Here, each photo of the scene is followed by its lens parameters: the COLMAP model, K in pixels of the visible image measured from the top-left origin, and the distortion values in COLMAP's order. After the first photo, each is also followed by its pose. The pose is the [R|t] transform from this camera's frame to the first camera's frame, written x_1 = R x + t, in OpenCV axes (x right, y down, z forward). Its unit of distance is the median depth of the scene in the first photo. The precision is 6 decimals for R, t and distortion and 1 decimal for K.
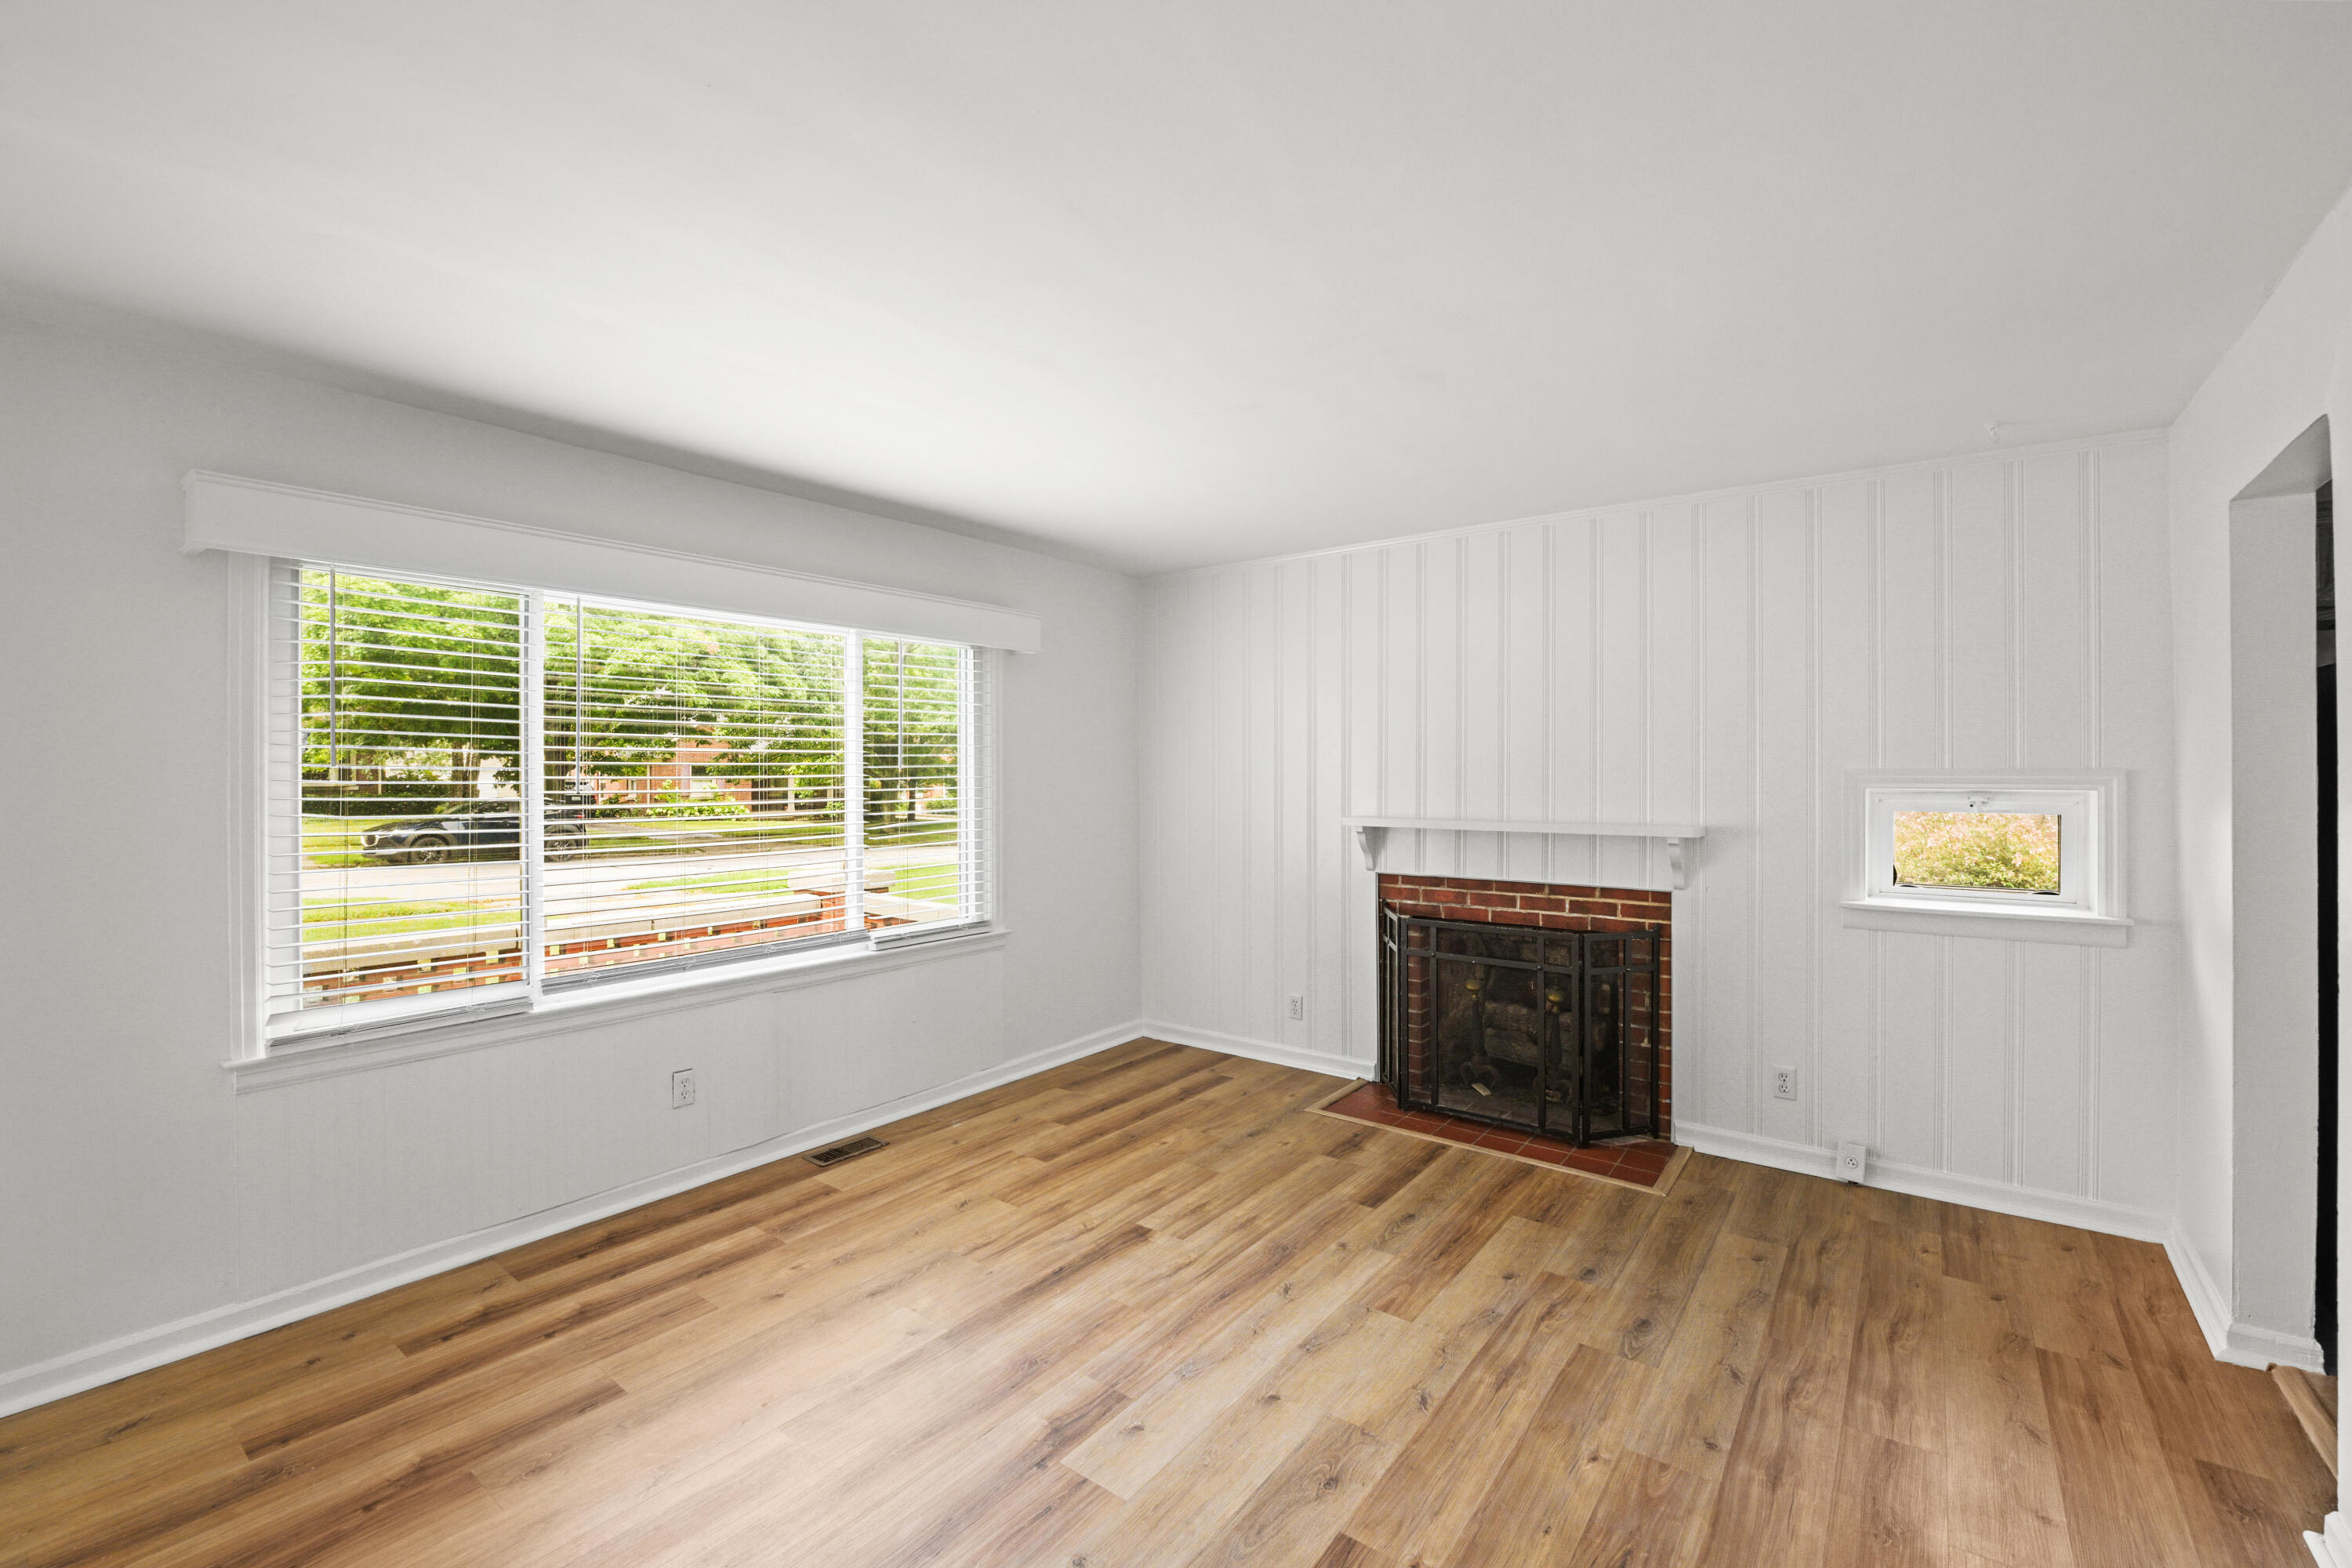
lens RADIAL K [[1006.6, 0, 1179.5], [0, 1006.6, 776.4], [0, 0, 1]] dist [-0.026360, 0.001966]
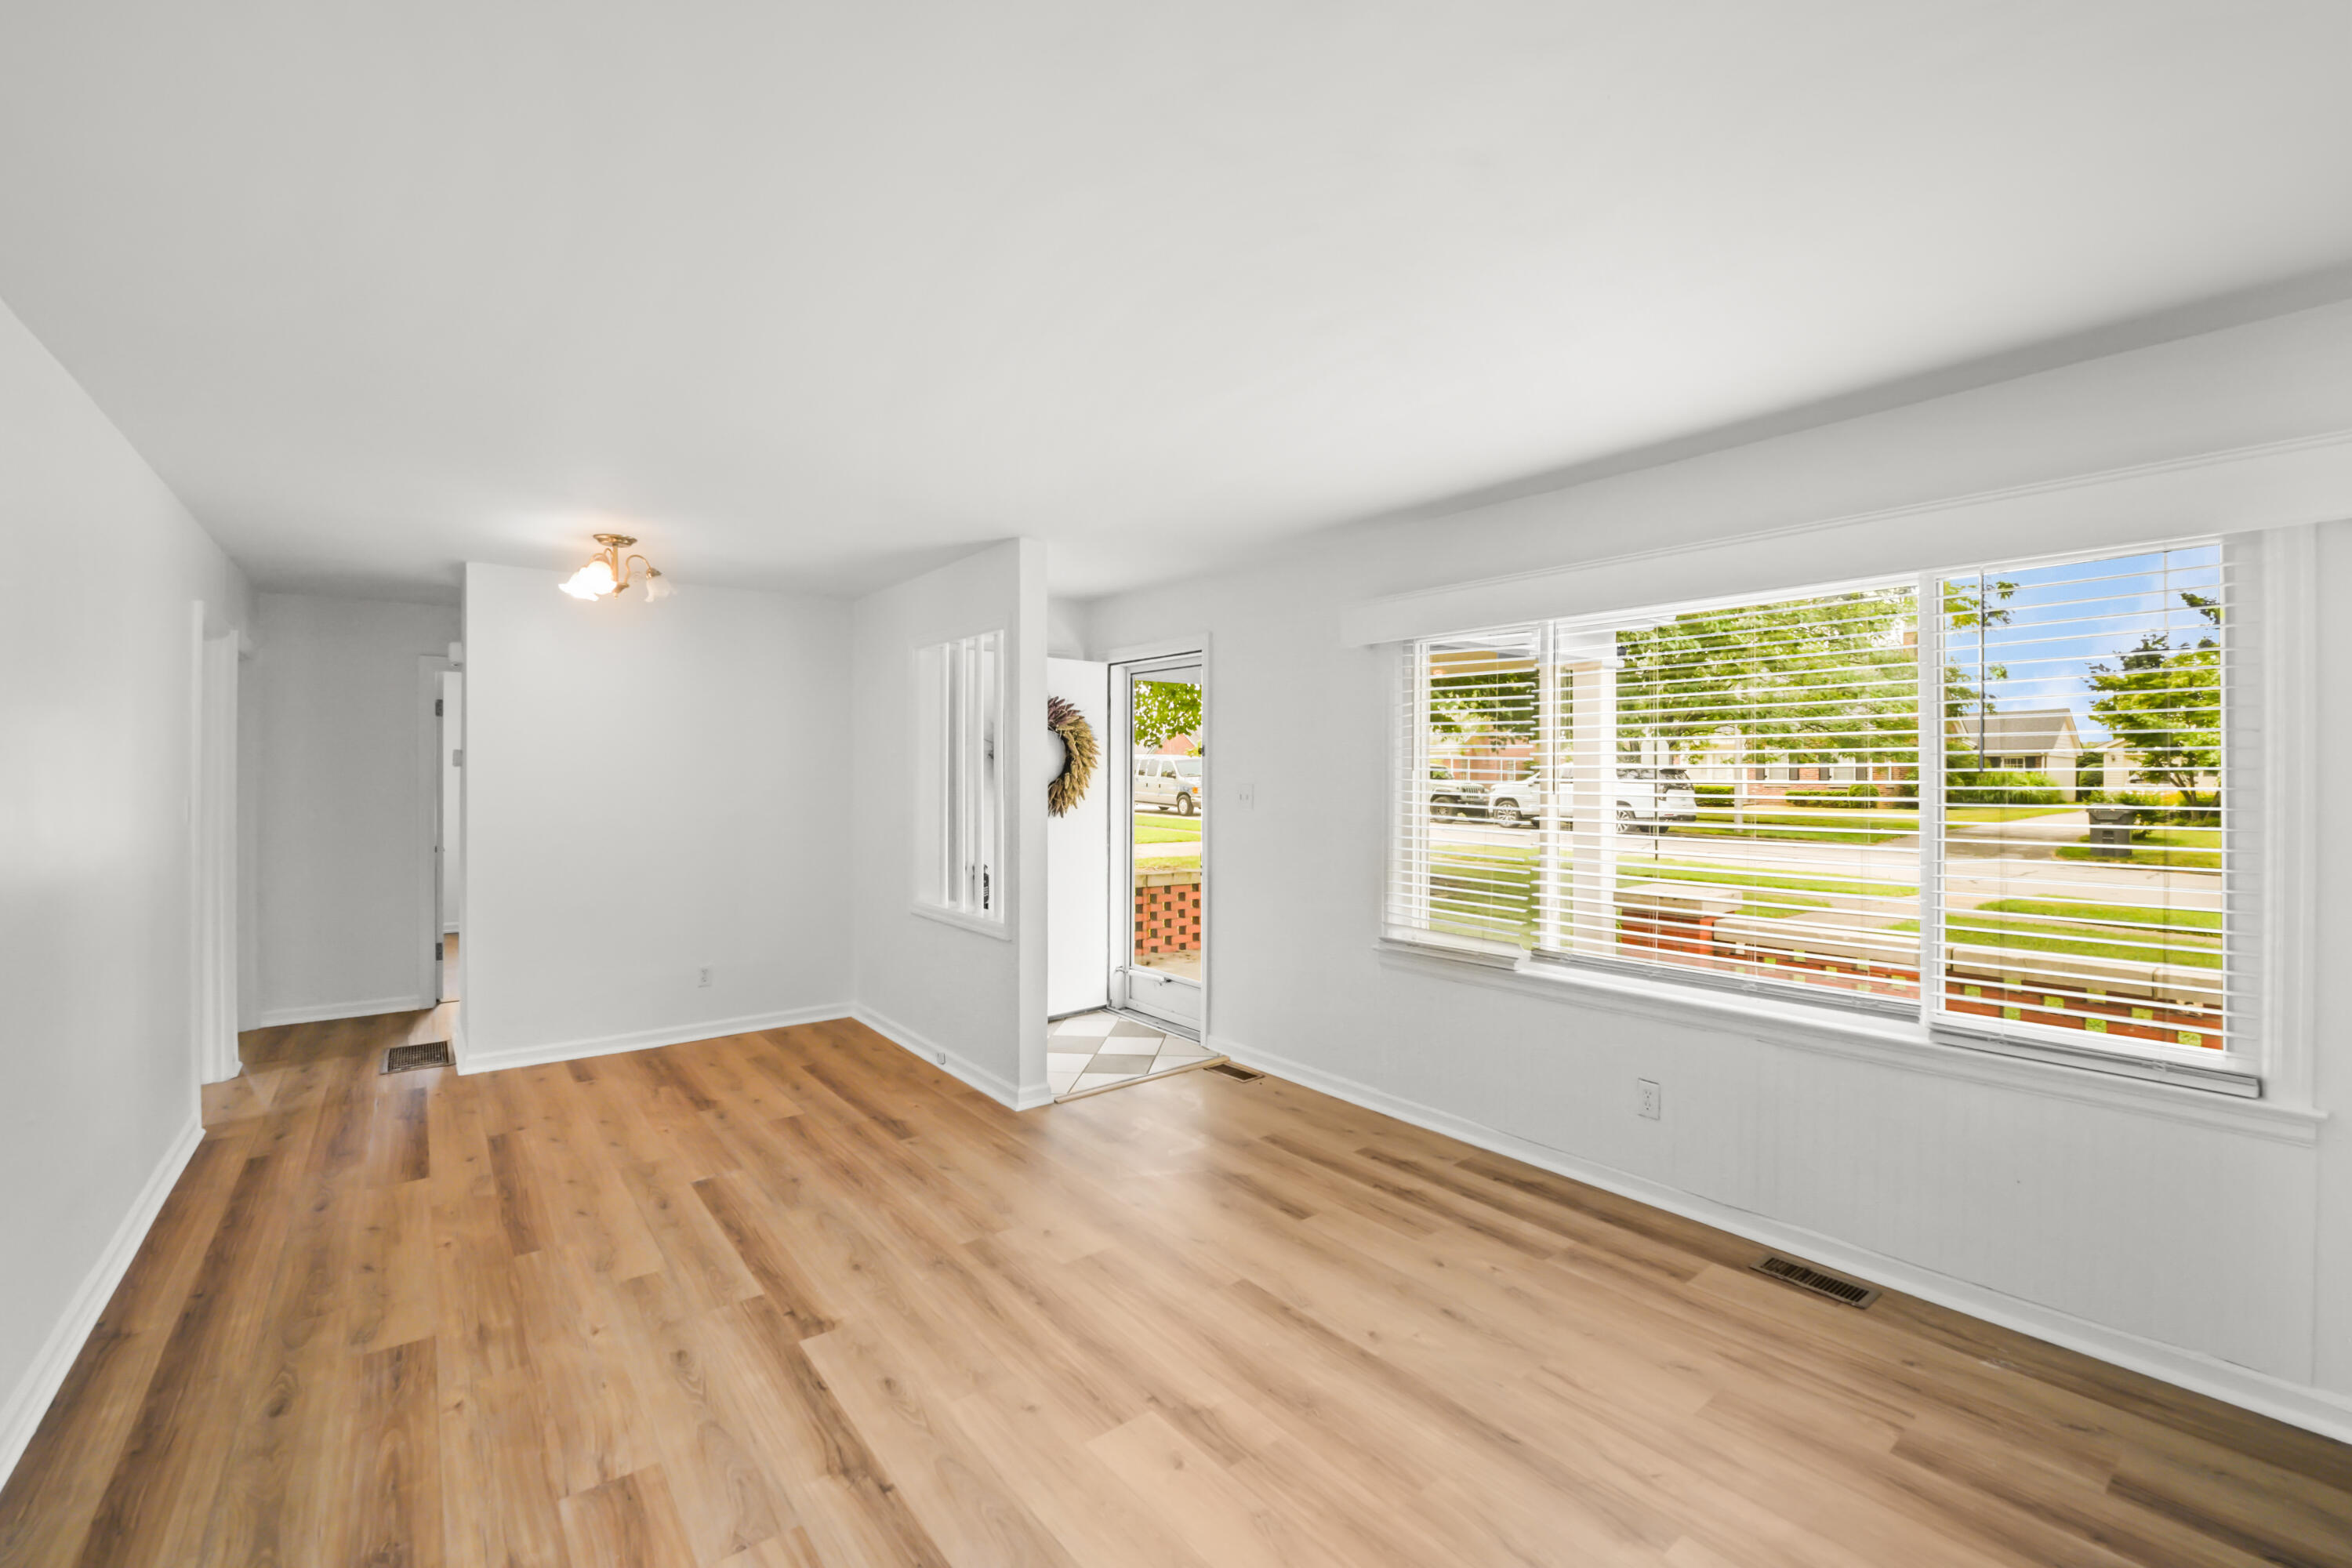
lens RADIAL K [[1006.6, 0, 1169.0], [0, 1006.6, 769.8], [0, 0, 1]] dist [-0.026360, 0.001966]
pose [[-0.276734, -0.001007, -0.960946, 0.624300], [-0.009179, 0.999957, 0.001595, -0.007495], [0.960903, 0.009262, -0.276731, 0.891339]]
